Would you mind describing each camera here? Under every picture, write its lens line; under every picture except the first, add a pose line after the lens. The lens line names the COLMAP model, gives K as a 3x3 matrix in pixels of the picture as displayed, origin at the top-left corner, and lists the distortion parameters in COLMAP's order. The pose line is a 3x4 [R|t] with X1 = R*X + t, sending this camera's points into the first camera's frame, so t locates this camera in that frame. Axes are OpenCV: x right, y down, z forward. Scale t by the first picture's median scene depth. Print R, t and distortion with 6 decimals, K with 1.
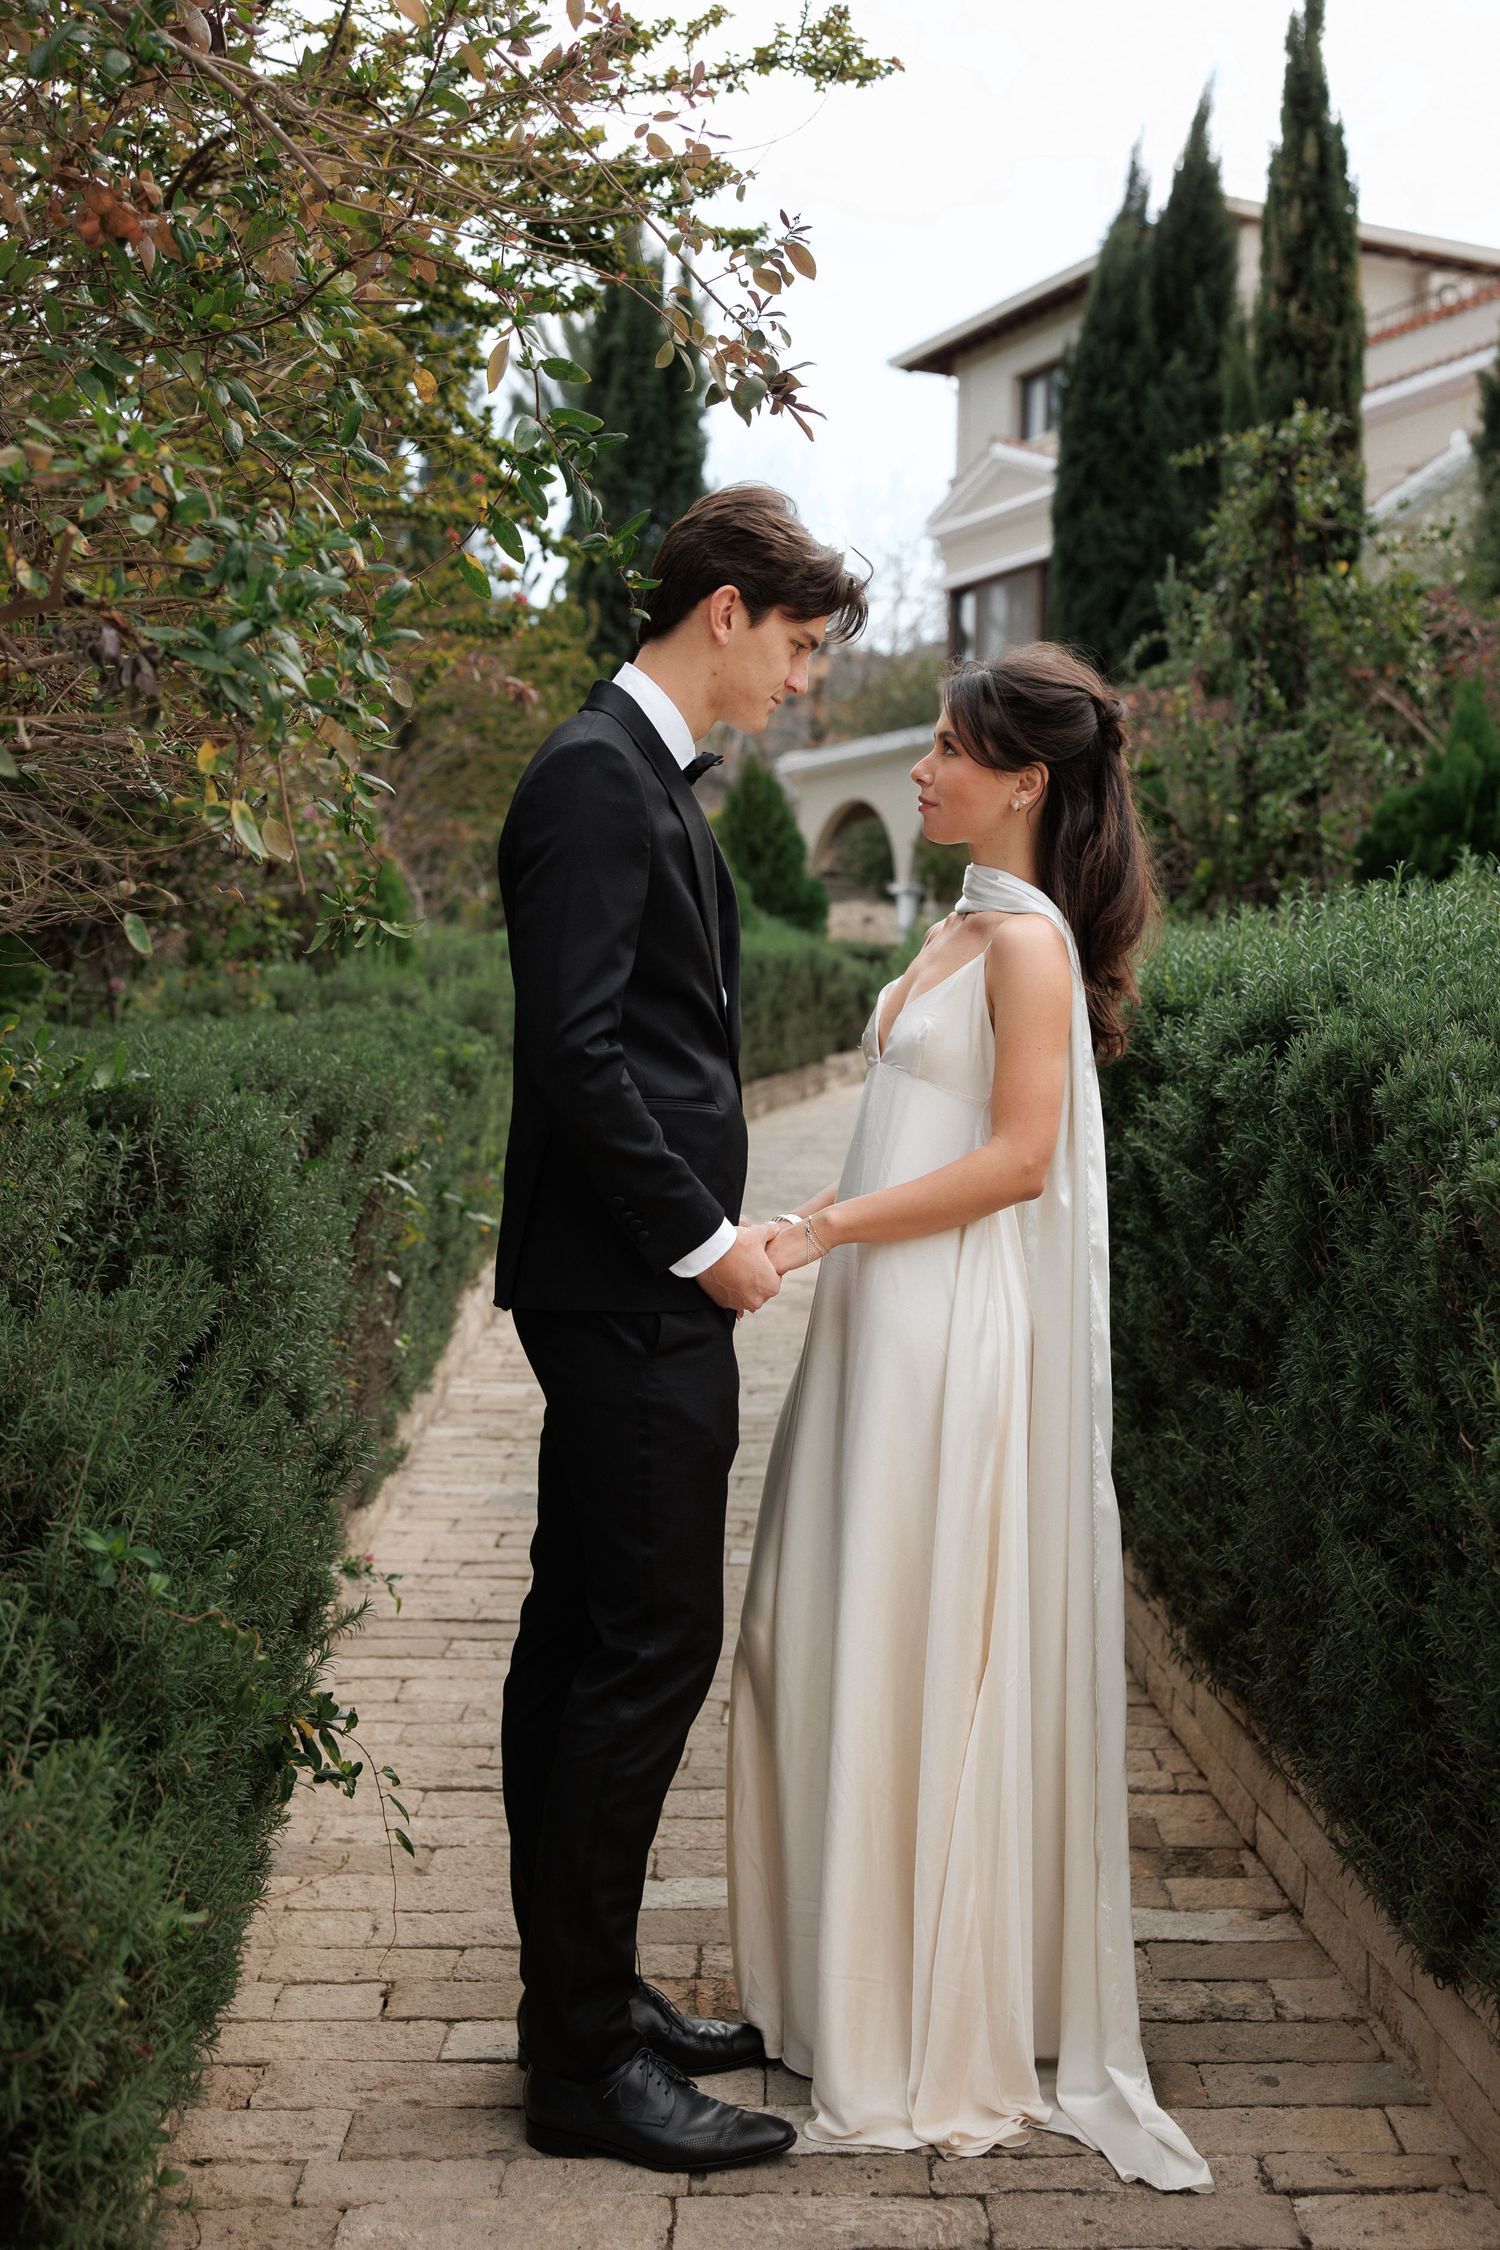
lens RADIAL K [[2603.0, 0, 750.0], [0, 2603.0, 1125.0], [0, 0, 1]] dist [-0.022414, 0.377108]
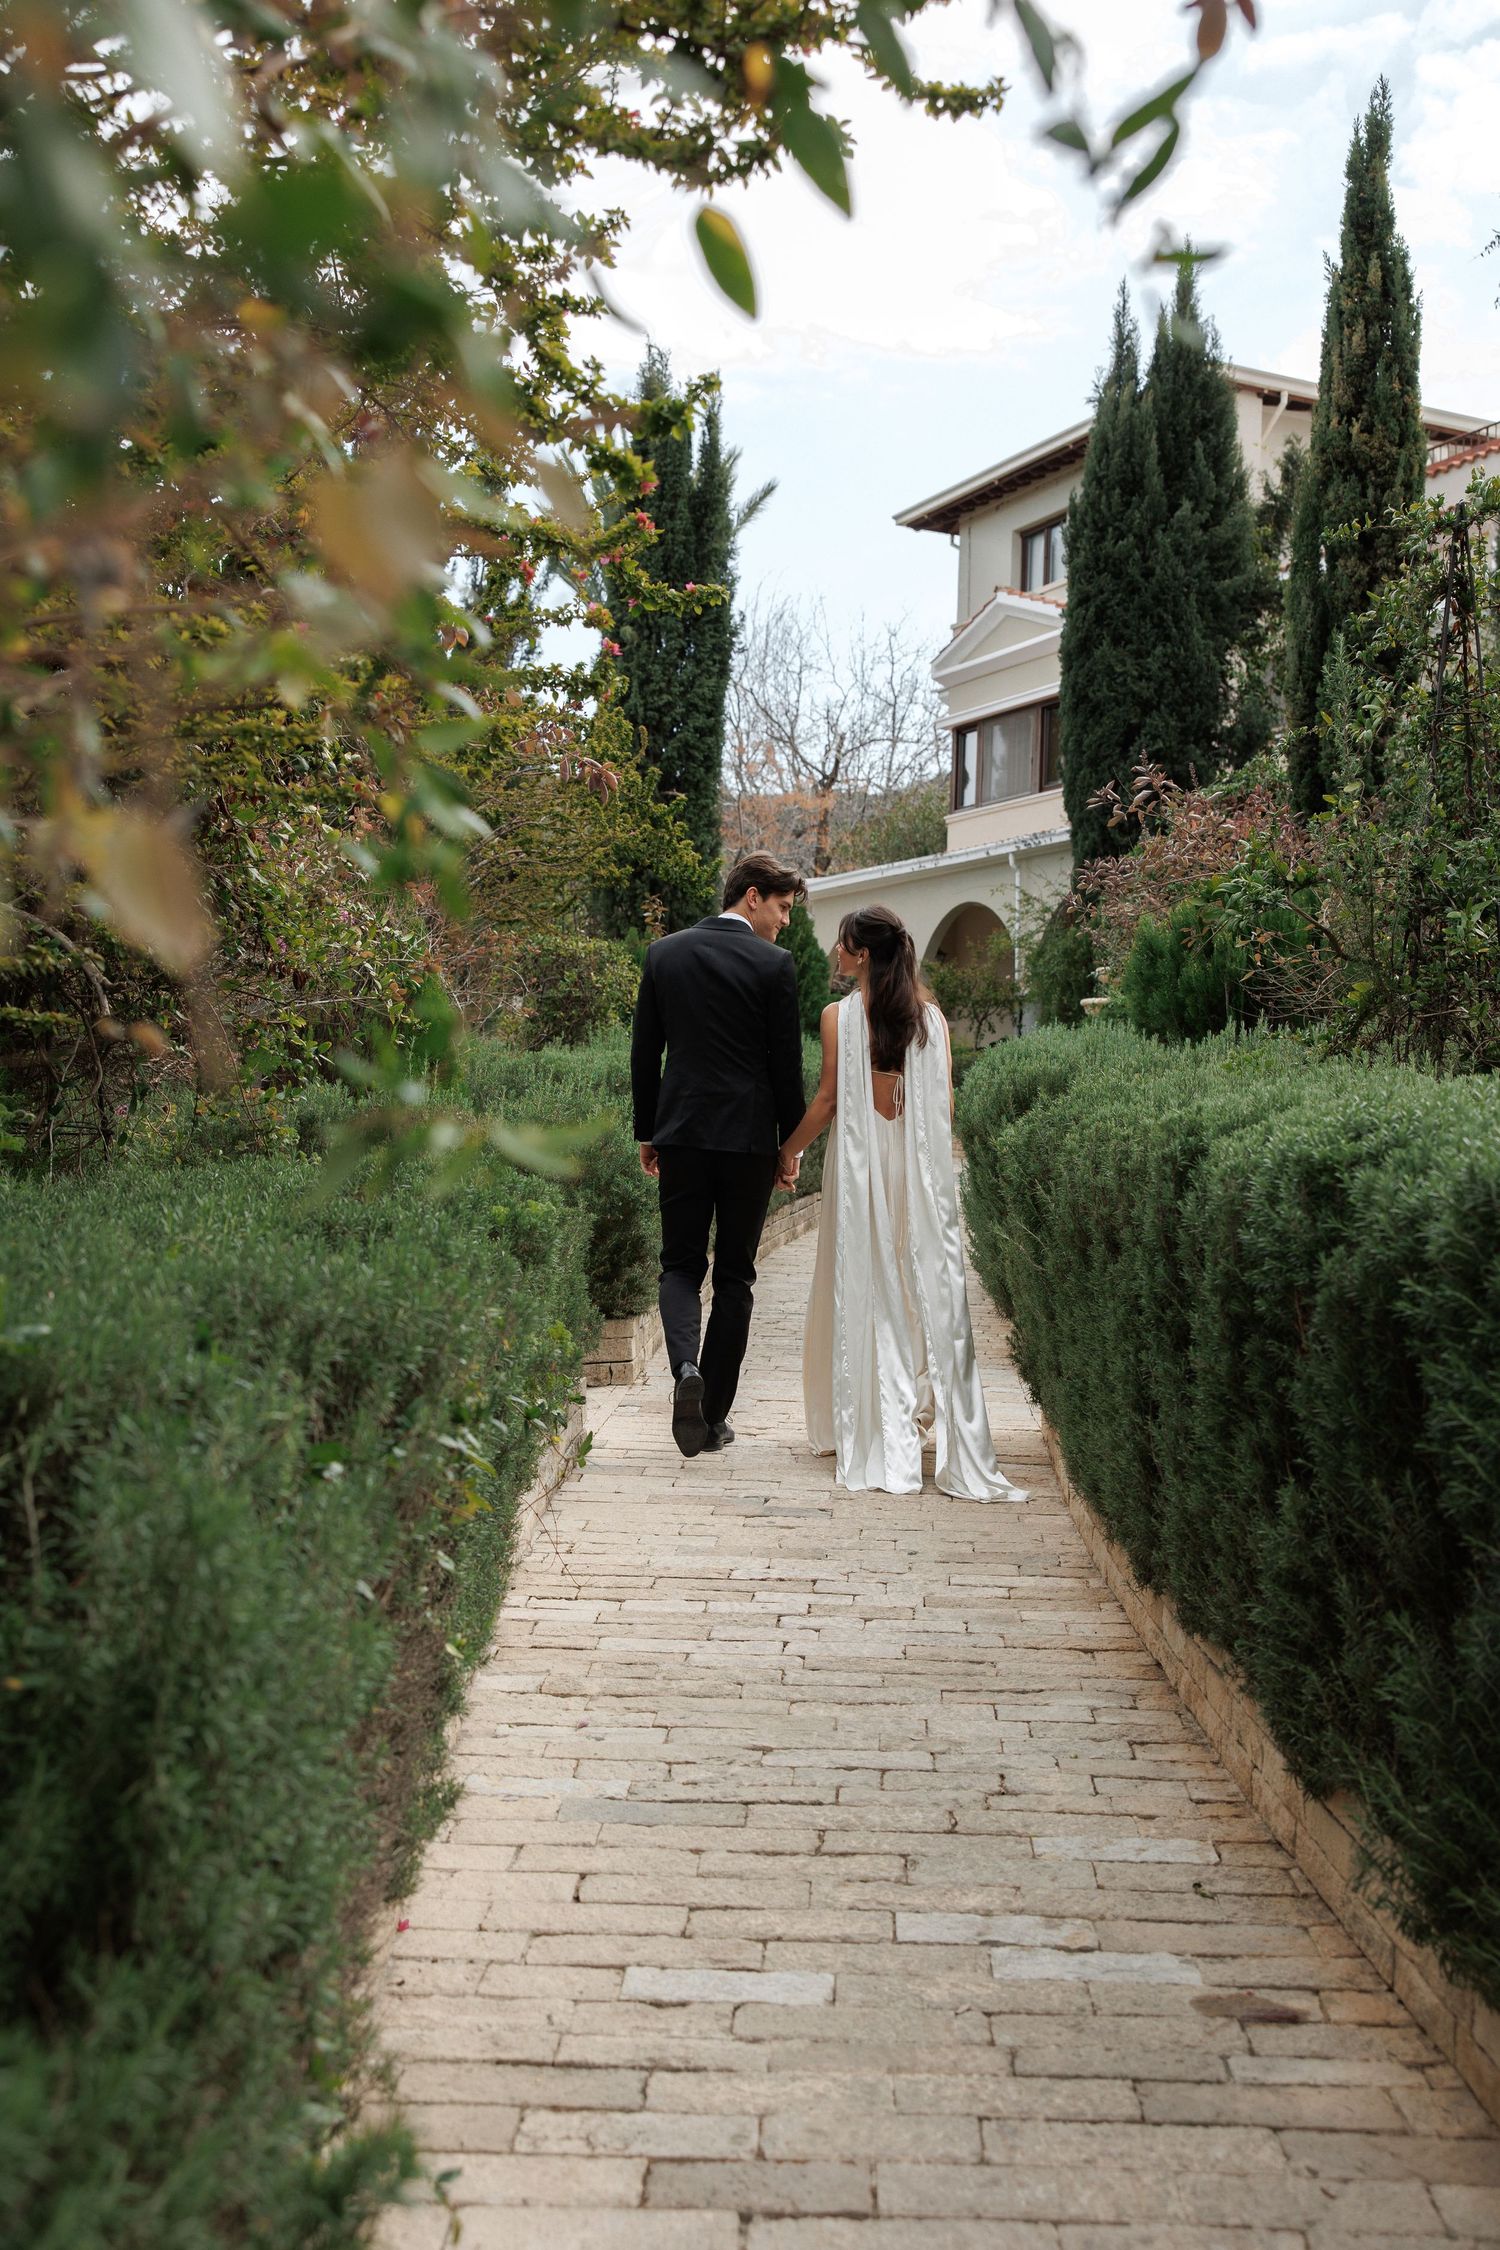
lens RADIAL K [[2240.2, 0, 750.0], [0, 2240.2, 1125.0], [0, 0, 1]] dist [0.001770, -0.007544]
pose [[0.999902, 0.011260, 0.008369, -0.025994], [-0.010958, 0.999315, -0.035336, -0.016769], [-0.008761, 0.035241, 0.999340, 0.166019]]
